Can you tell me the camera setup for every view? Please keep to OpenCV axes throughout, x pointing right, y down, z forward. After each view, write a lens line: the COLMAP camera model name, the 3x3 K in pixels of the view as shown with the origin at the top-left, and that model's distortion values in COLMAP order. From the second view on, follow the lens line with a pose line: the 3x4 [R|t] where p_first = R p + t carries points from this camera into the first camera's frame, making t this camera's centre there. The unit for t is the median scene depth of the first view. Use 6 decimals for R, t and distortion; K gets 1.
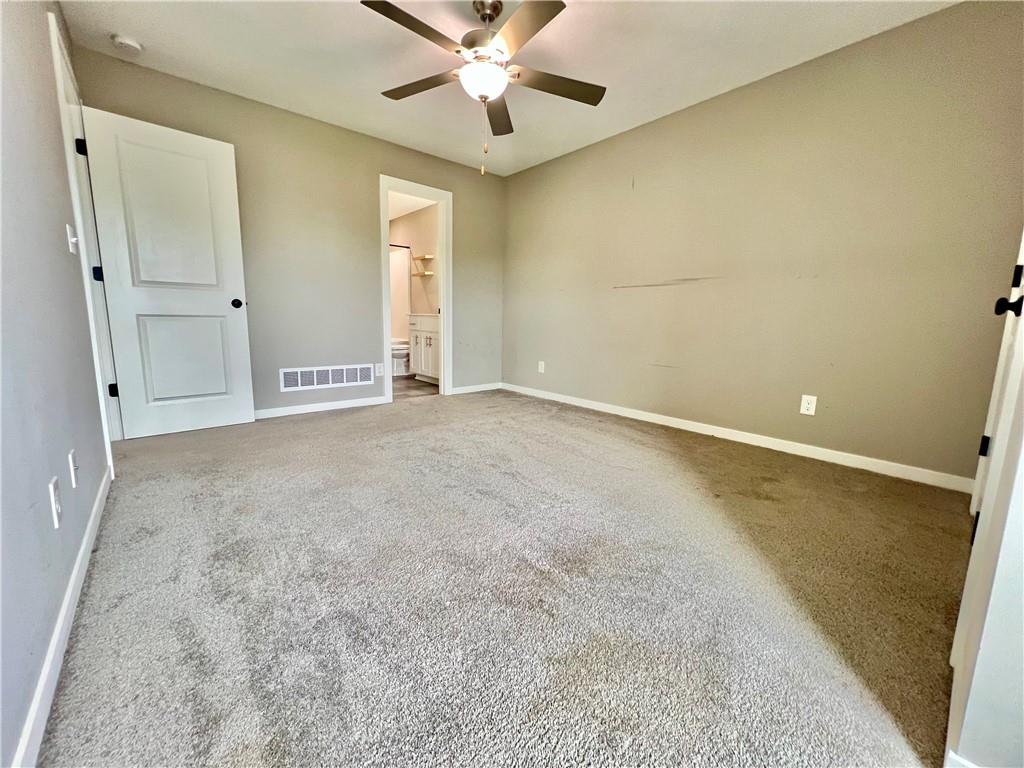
lens RADIAL K [[411.2, 0, 510.4], [0, 411.2, 382.8], [0, 0, 1]] dist [-0.001255, -0.000389]
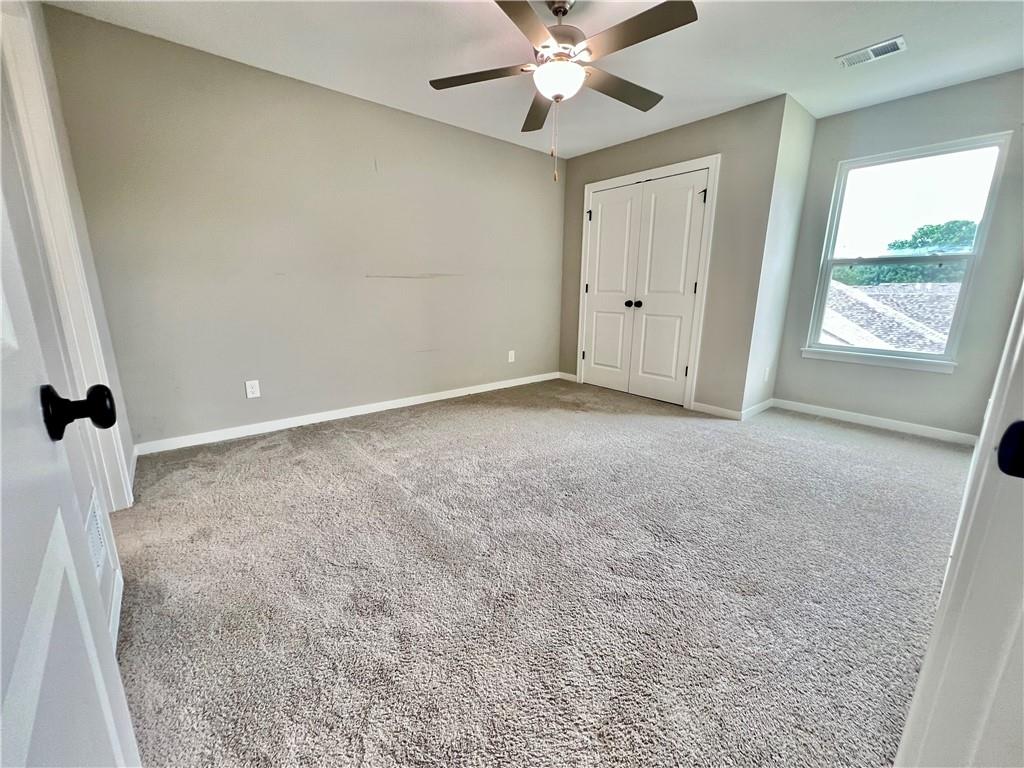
lens RADIAL K [[411.2, 0, 509.2], [0, 411.2, 381.2], [0, 0, 1]] dist [-0.001255, -0.000389]
pose [[0.015145, -0.238521, 0.971019, -0.841786], [0.145421, 0.961330, 0.233873, -0.219546], [-0.989254, 0.137665, 0.049245, 0.843968]]
